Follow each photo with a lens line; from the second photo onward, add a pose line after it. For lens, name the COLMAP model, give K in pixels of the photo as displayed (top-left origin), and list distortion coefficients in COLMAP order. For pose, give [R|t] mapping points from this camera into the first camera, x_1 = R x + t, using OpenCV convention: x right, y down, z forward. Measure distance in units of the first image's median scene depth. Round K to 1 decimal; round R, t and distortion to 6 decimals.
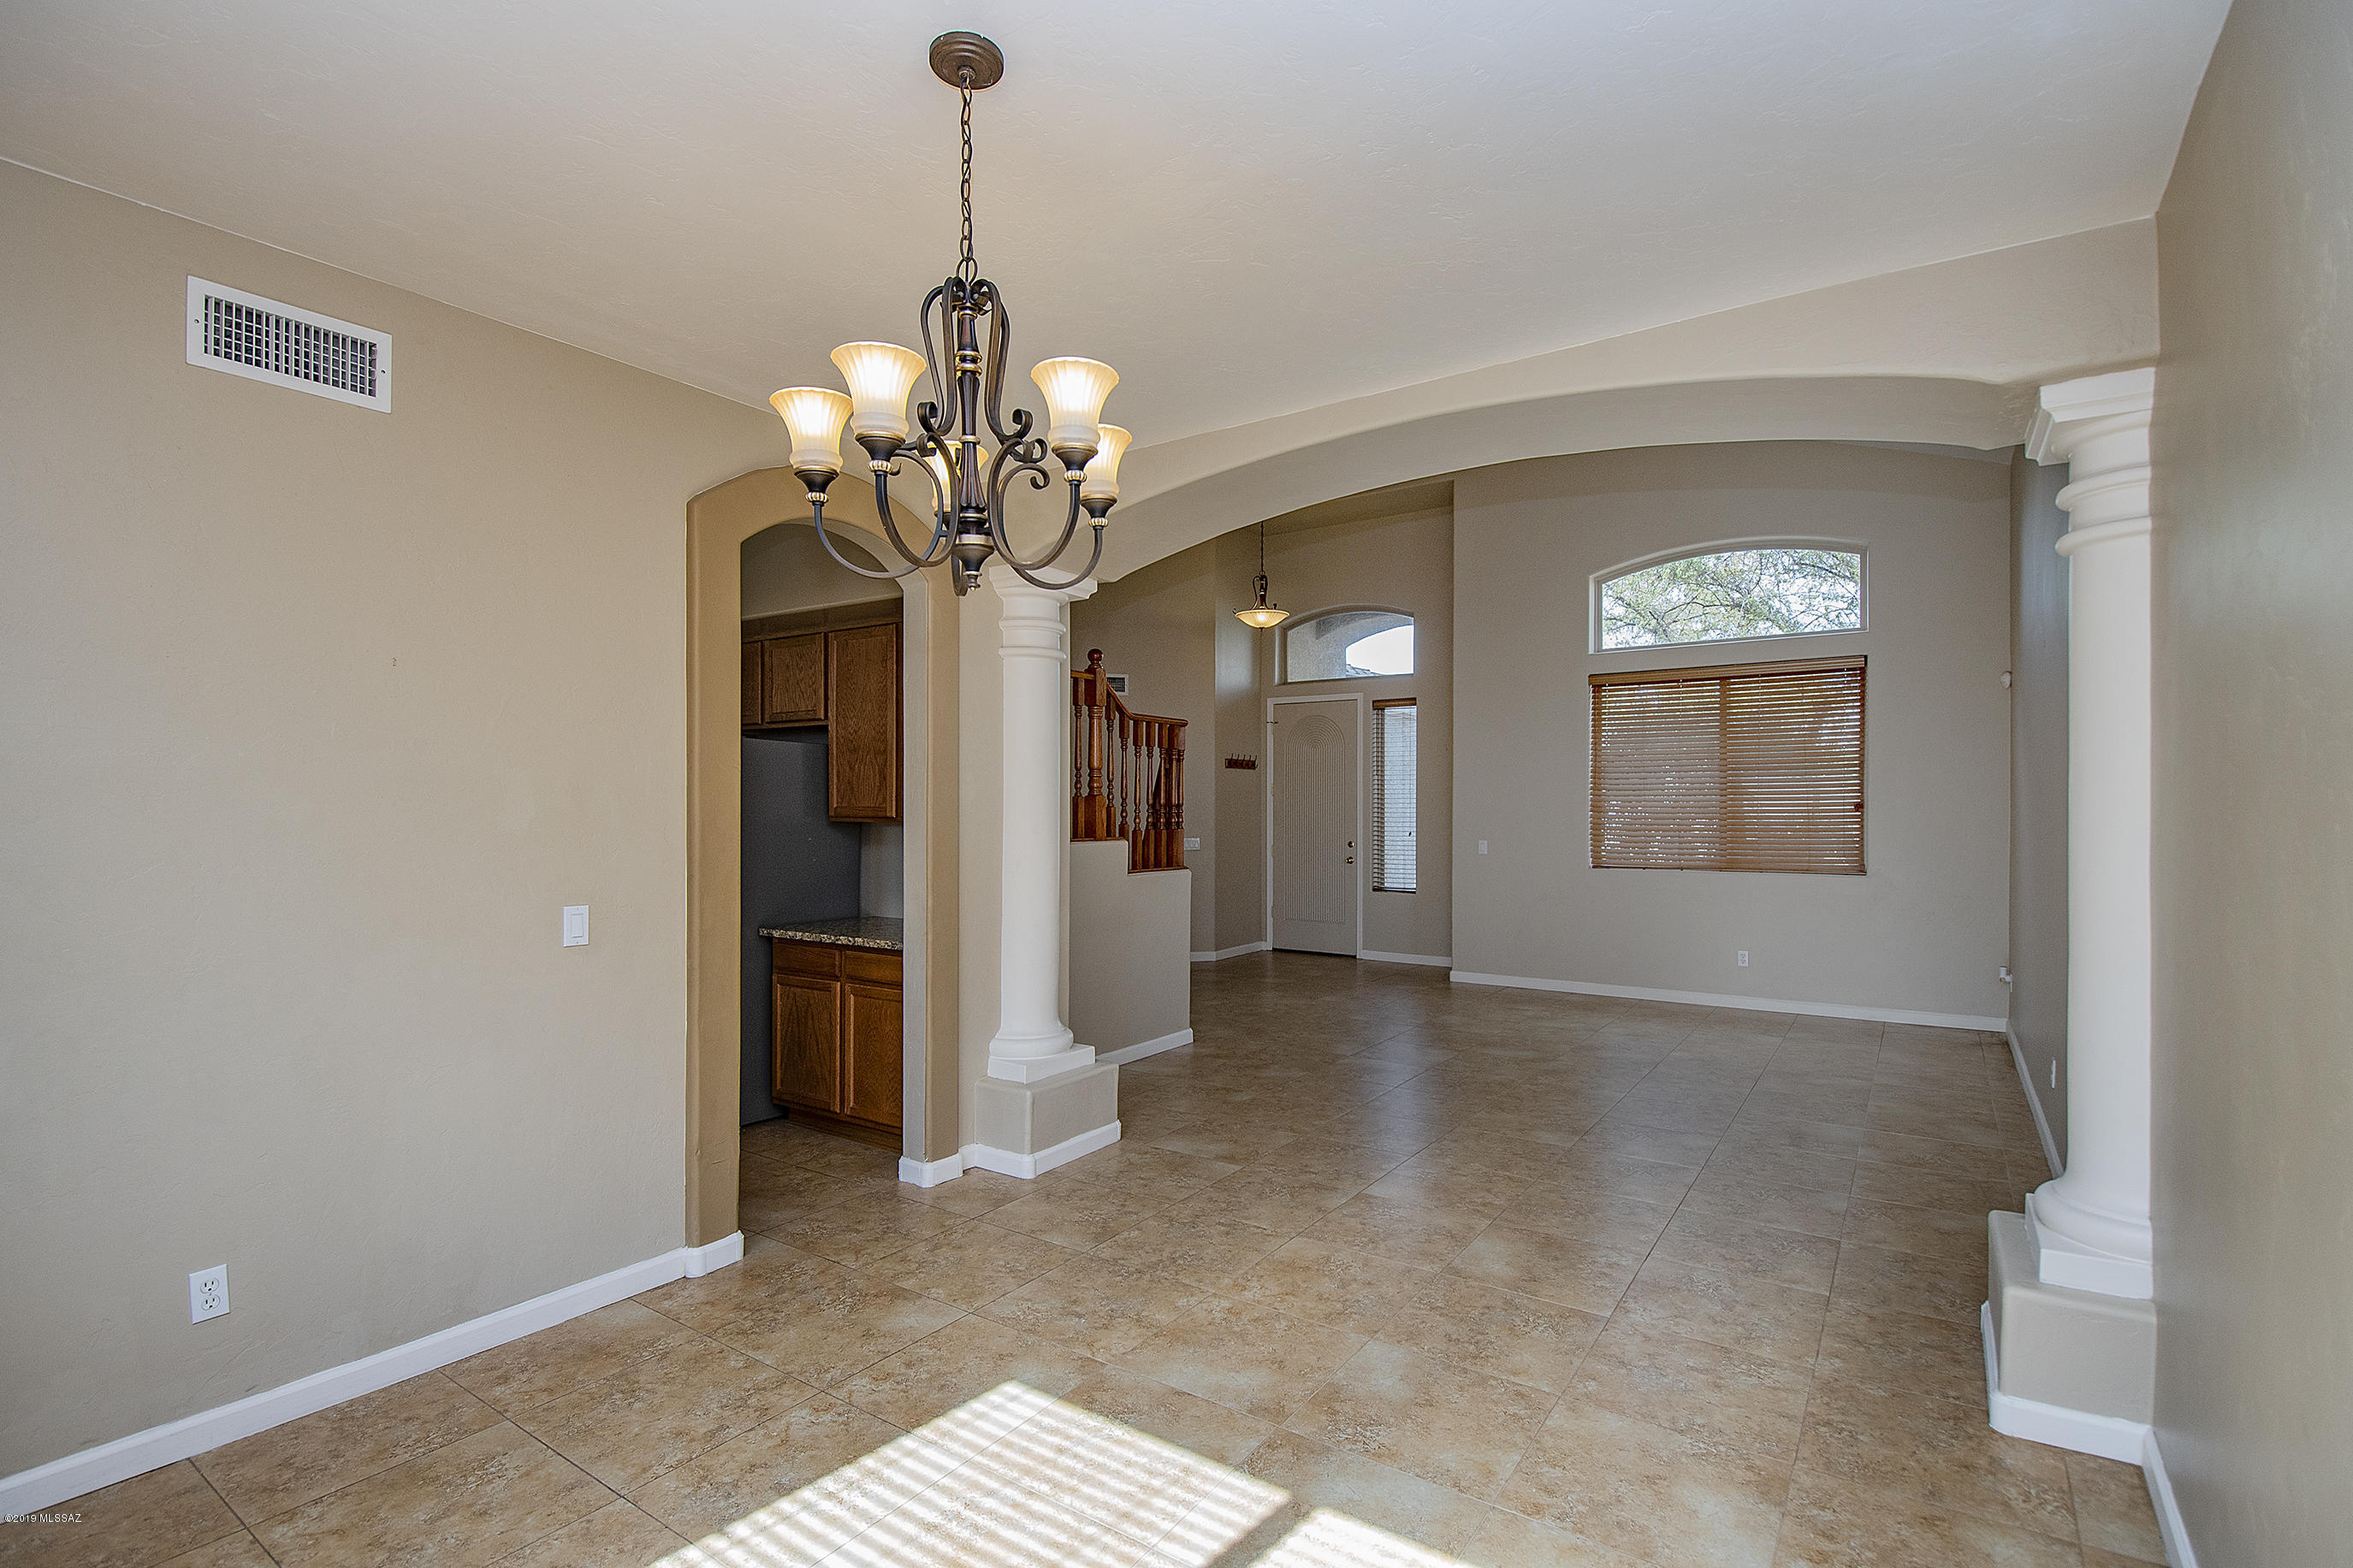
lens RADIAL K [[1048.7, 0, 1180.1], [0, 1048.7, 801.4], [0, 0, 1]] dist [0.012911, -0.019774]
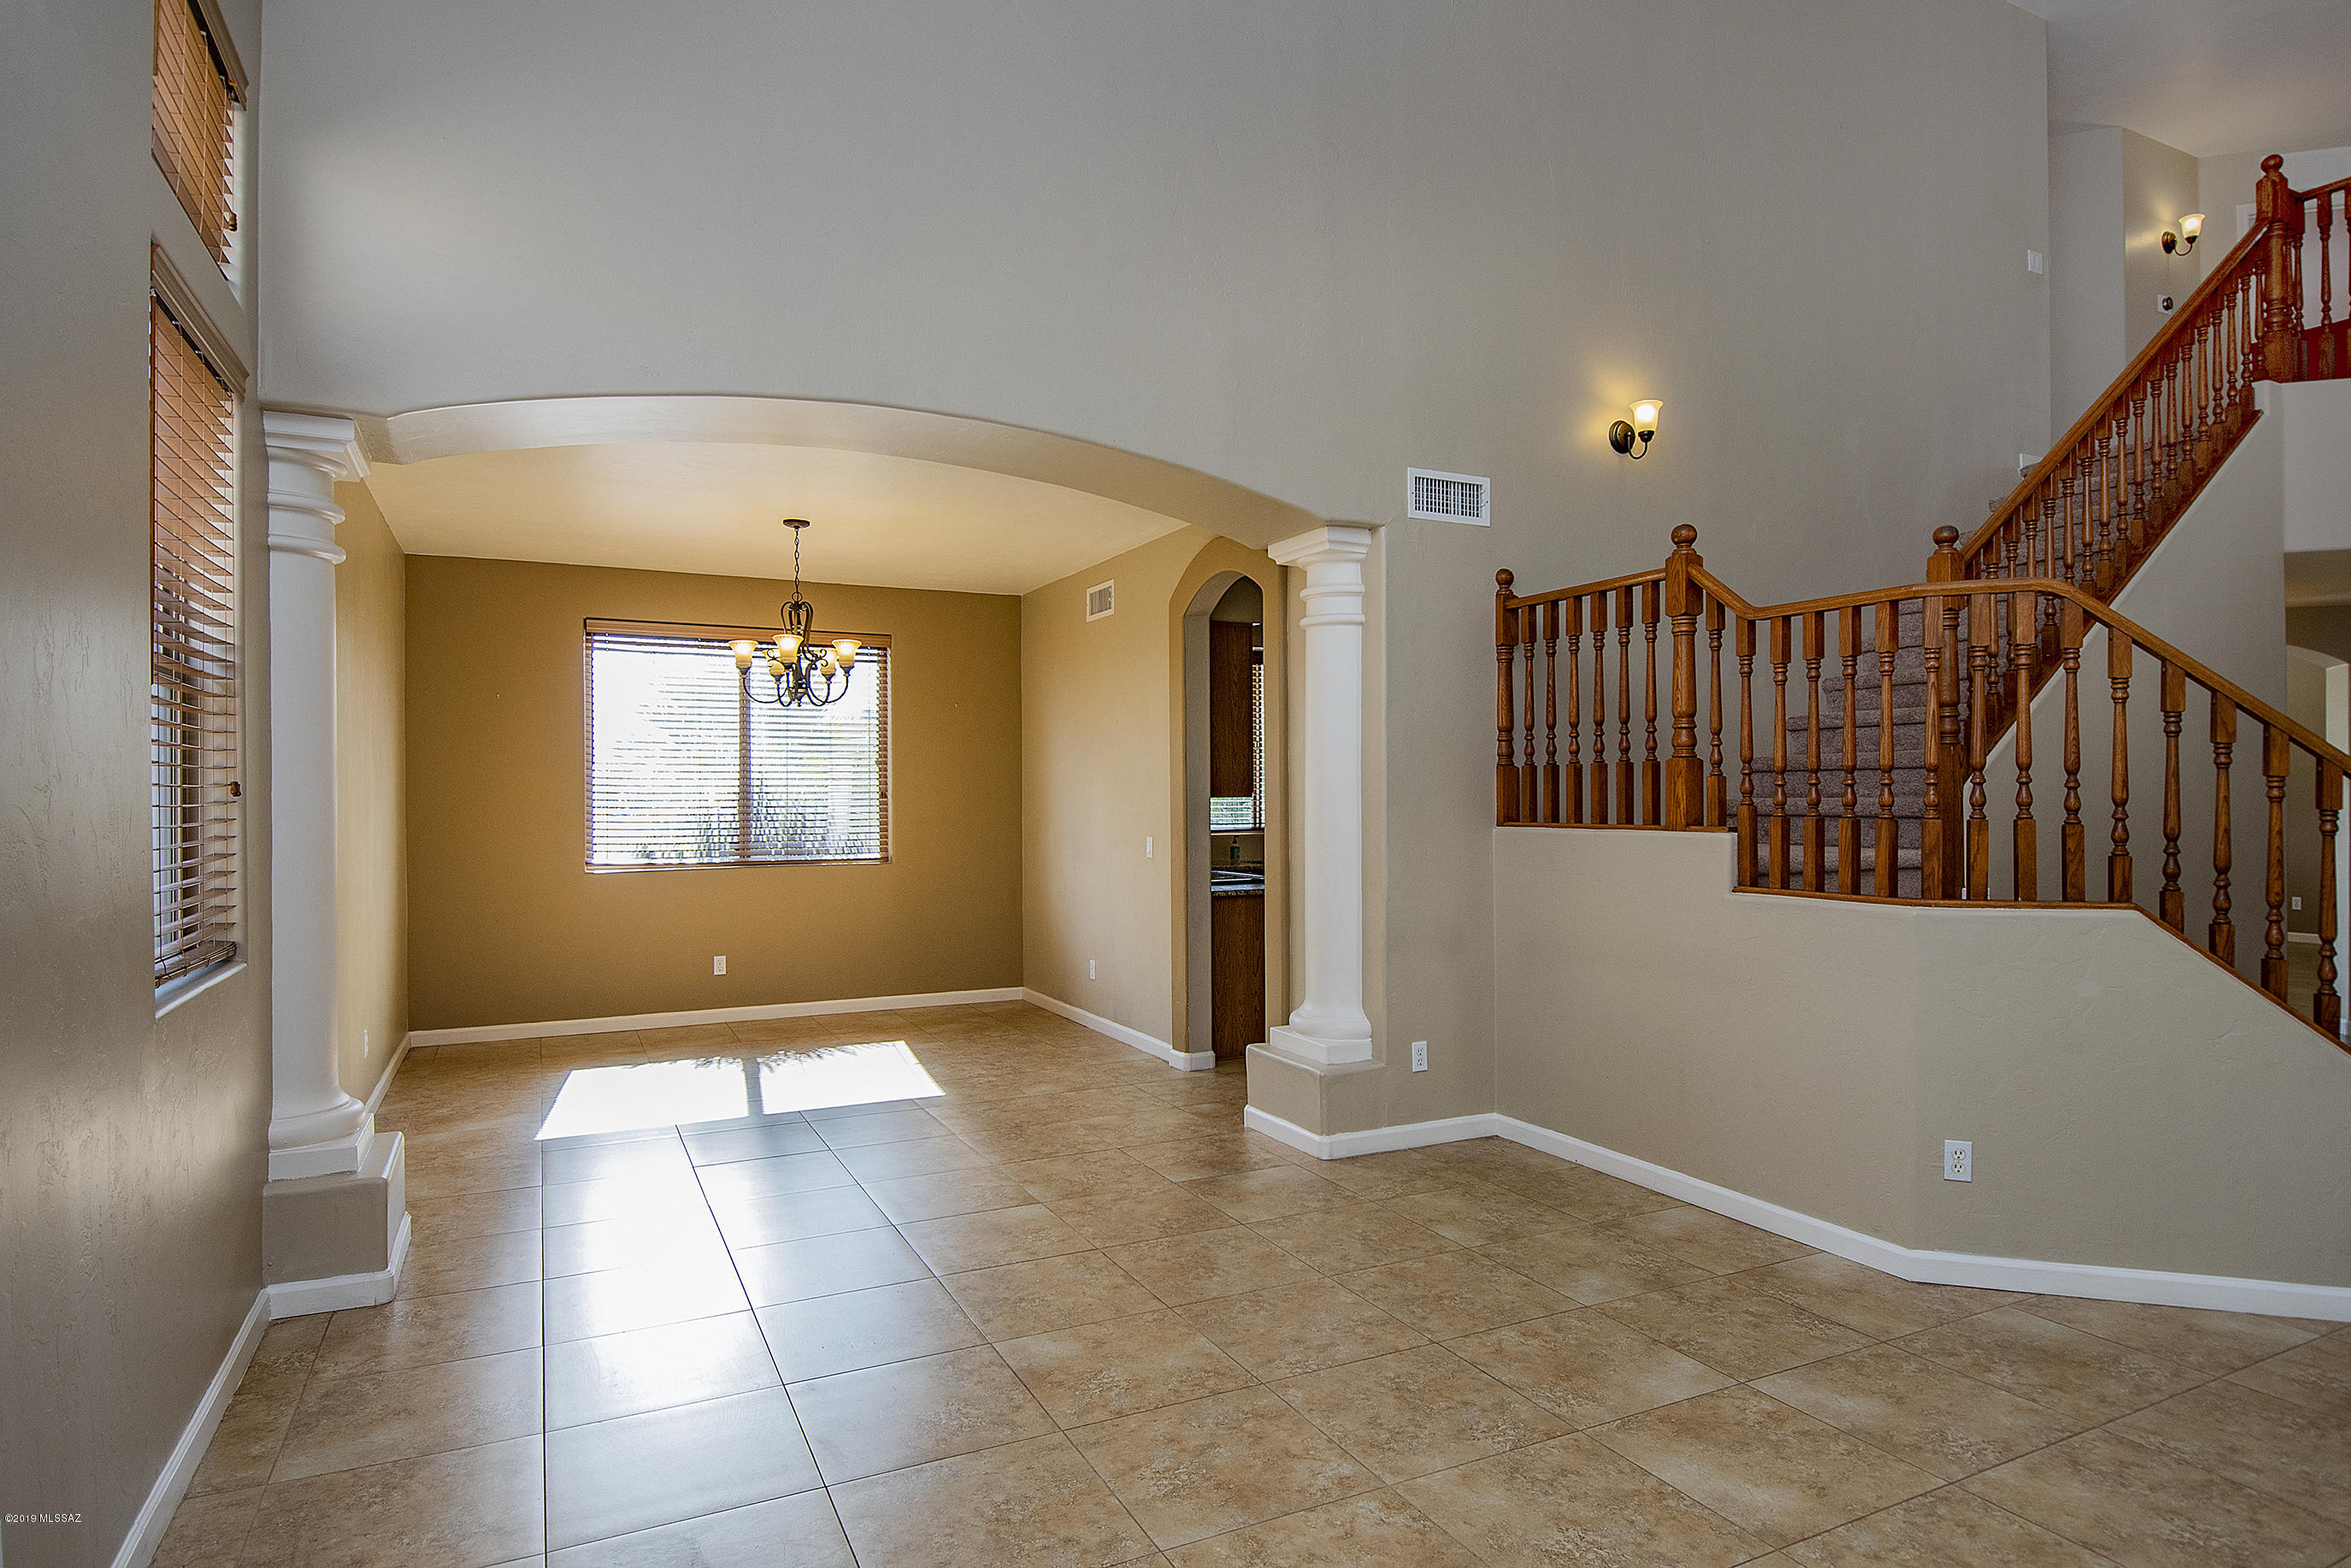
lens RADIAL K [[1277.8, 0, 1175.5], [0, 1277.8, 784.0], [0, 0, 1]] dist [0.000516, 0.000054]
pose [[-0.451222, -0.003512, -0.892405, 0.818123], [-0.002779, 0.999993, -0.002530, 0.015520], [0.892408, 0.001339, -0.451228, 1.198849]]
